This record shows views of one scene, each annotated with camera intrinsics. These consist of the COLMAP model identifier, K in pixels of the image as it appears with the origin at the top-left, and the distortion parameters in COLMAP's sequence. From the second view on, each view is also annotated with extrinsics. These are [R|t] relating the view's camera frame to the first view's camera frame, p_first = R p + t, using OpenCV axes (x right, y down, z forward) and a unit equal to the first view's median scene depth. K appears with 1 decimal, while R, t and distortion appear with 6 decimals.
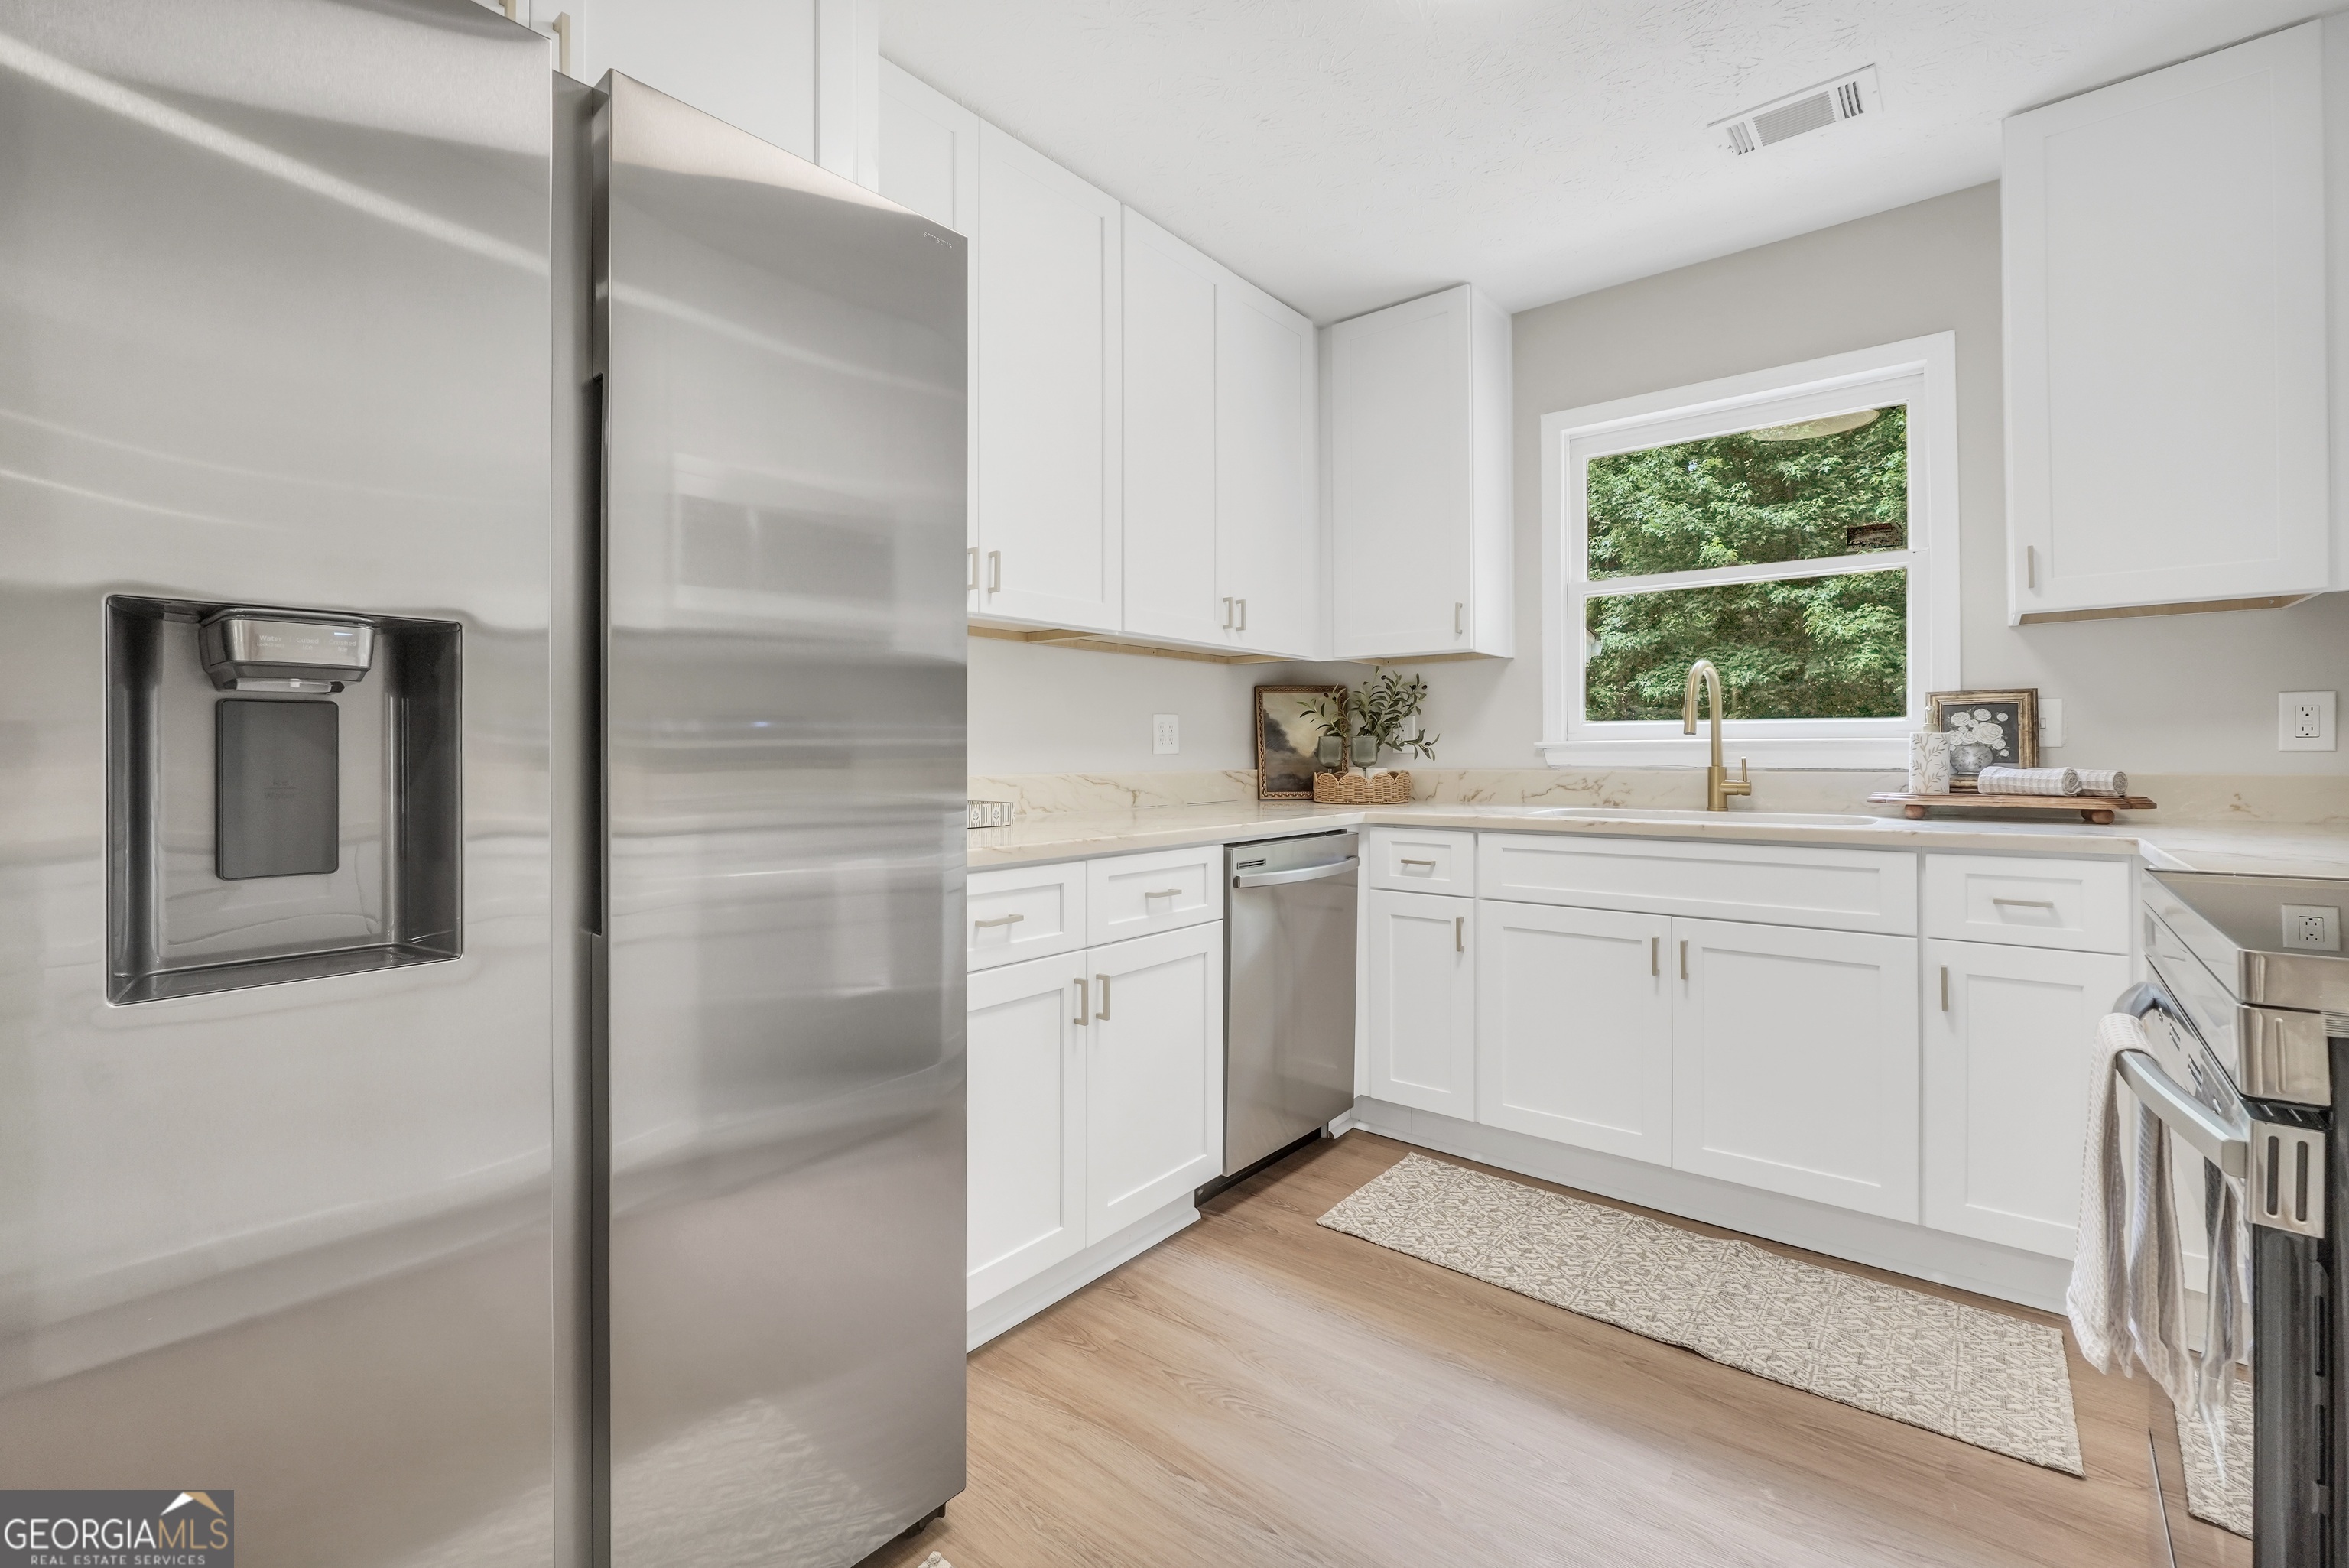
lens RADIAL K [[1011.2, 0, 1104.4], [0, 1011.2, 758.1], [0, 0, 1]] dist [-0.000378, 0.000300]
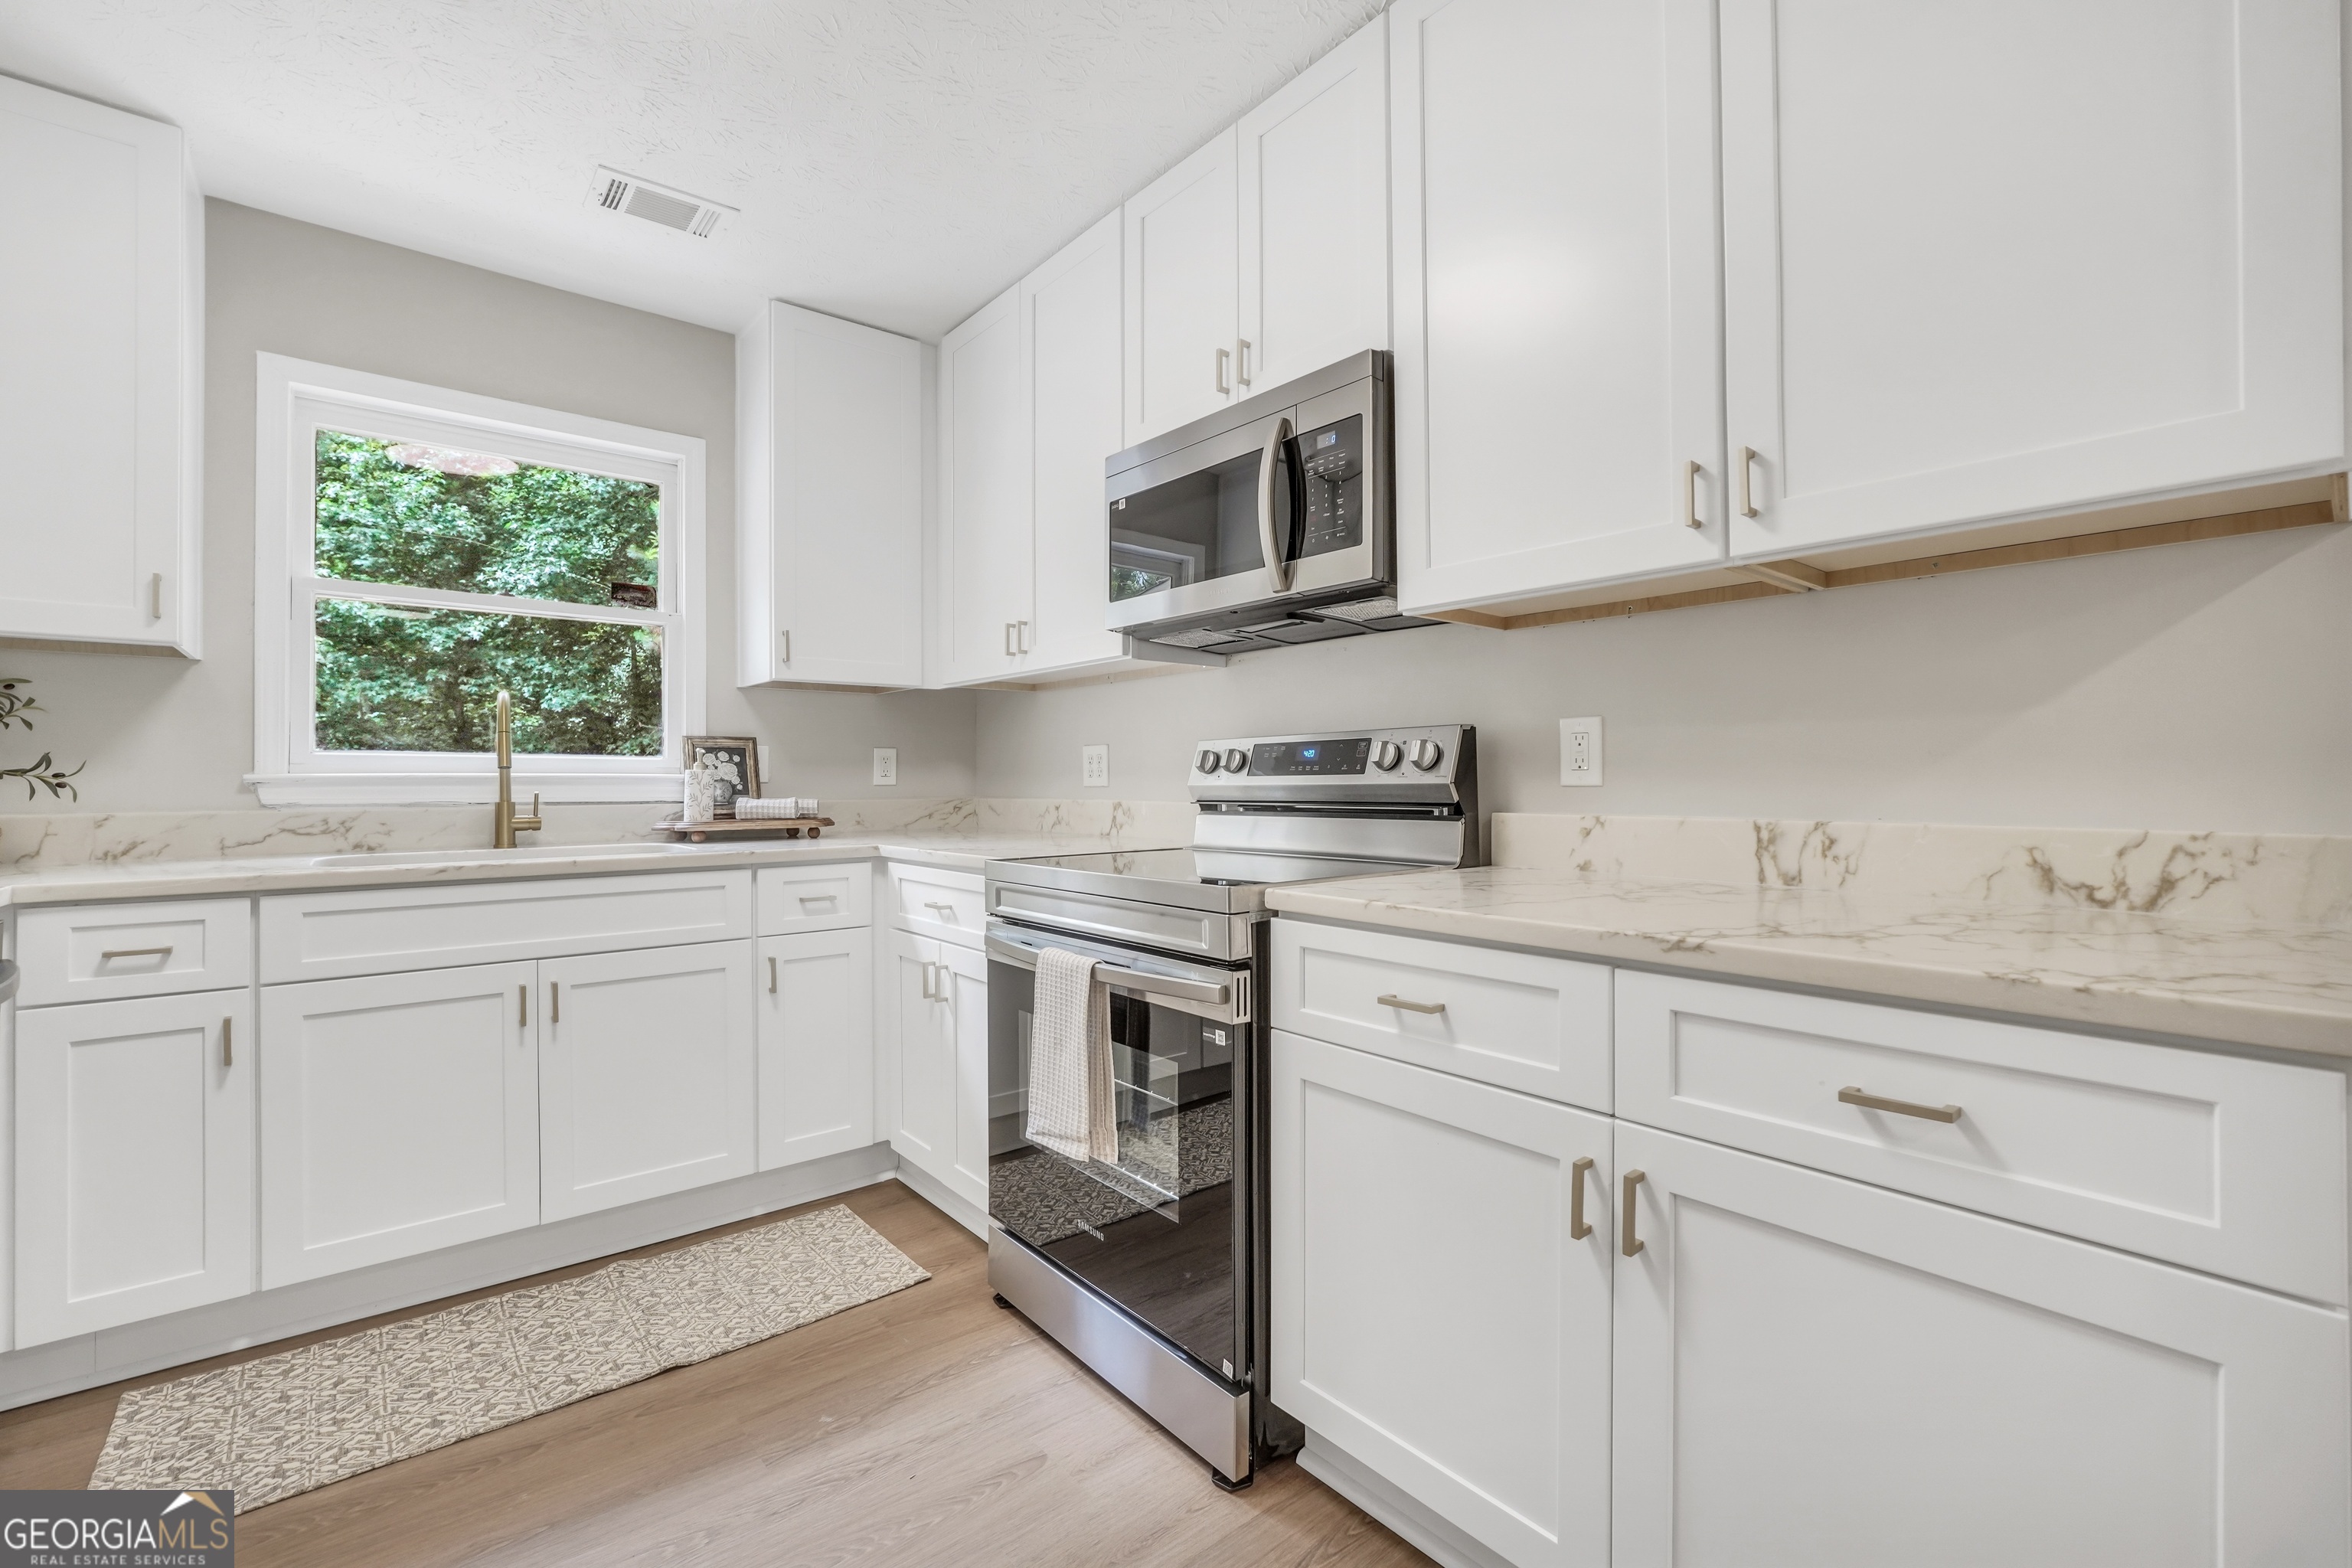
lens RADIAL K [[1013.6, 0, 1165.1], [0, 1013.6, 781.9], [0, 0, 1]] dist [-0.024653, 0.006865]
pose [[0.167459, 0.002986, 0.985874, -0.269102], [0.008780, 0.999951, -0.004520, -0.000915], [-0.985840, 0.009413, 0.167425, 0.261183]]
